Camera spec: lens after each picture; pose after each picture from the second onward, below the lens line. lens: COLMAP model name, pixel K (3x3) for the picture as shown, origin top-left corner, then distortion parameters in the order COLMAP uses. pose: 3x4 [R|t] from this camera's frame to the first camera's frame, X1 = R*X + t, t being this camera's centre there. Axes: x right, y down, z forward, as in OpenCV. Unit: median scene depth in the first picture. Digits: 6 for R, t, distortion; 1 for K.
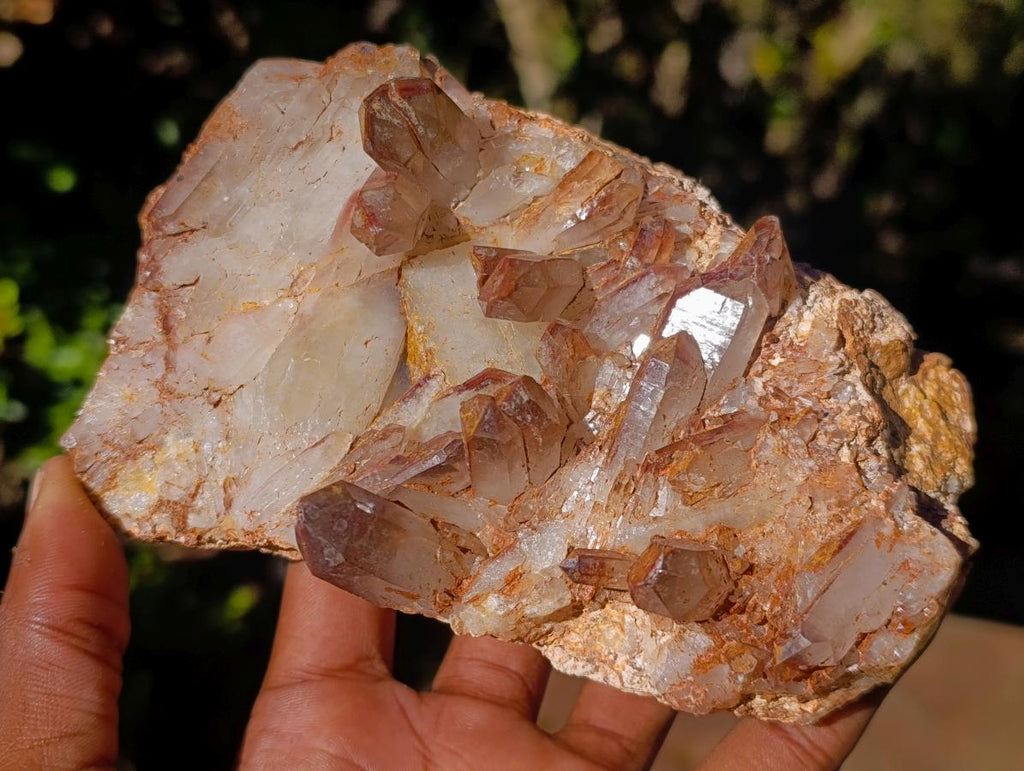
lens RADIAL K [[1473.0, 0, 512.0], [0, 1473.0, 385.5], [0, 0, 1]] dist [0.285798, -1.713837]
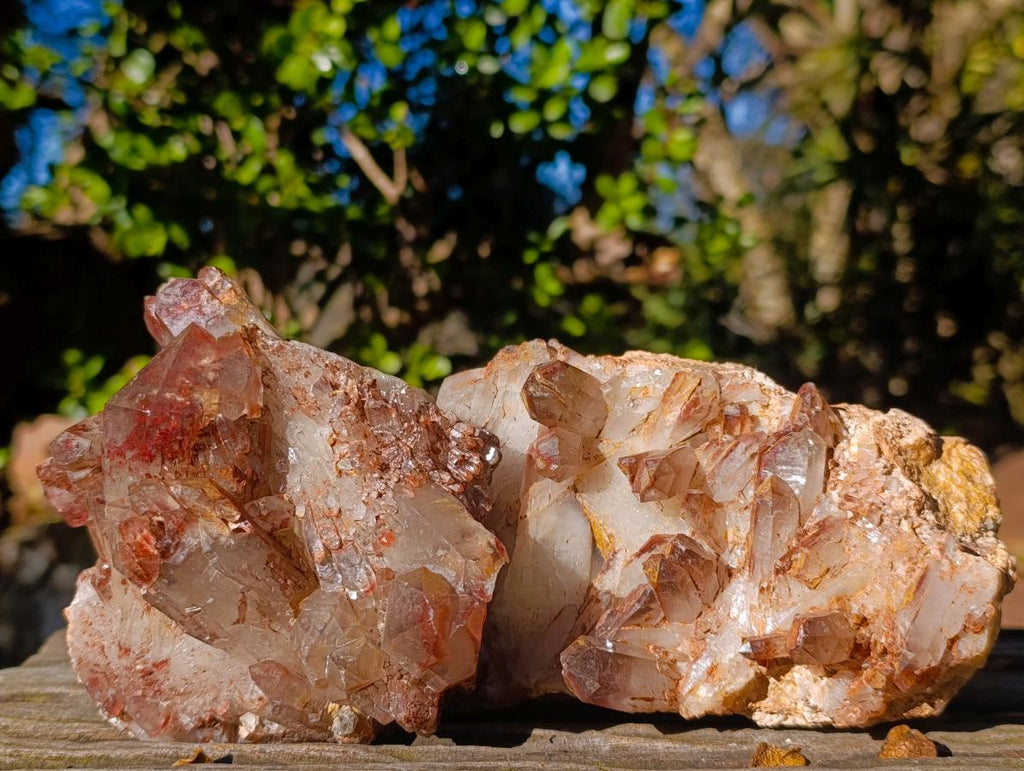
lens RADIAL K [[1473.0, 0, 512.0], [0, 1473.0, 385.5], [0, 0, 1]] dist [0.285798, -1.713837]
pose [[0.955423, -0.287099, -0.068858, -0.005619], [0.277637, 0.953008, -0.121215, -0.014549], [0.100422, 0.096694, 0.990235, -0.495199]]
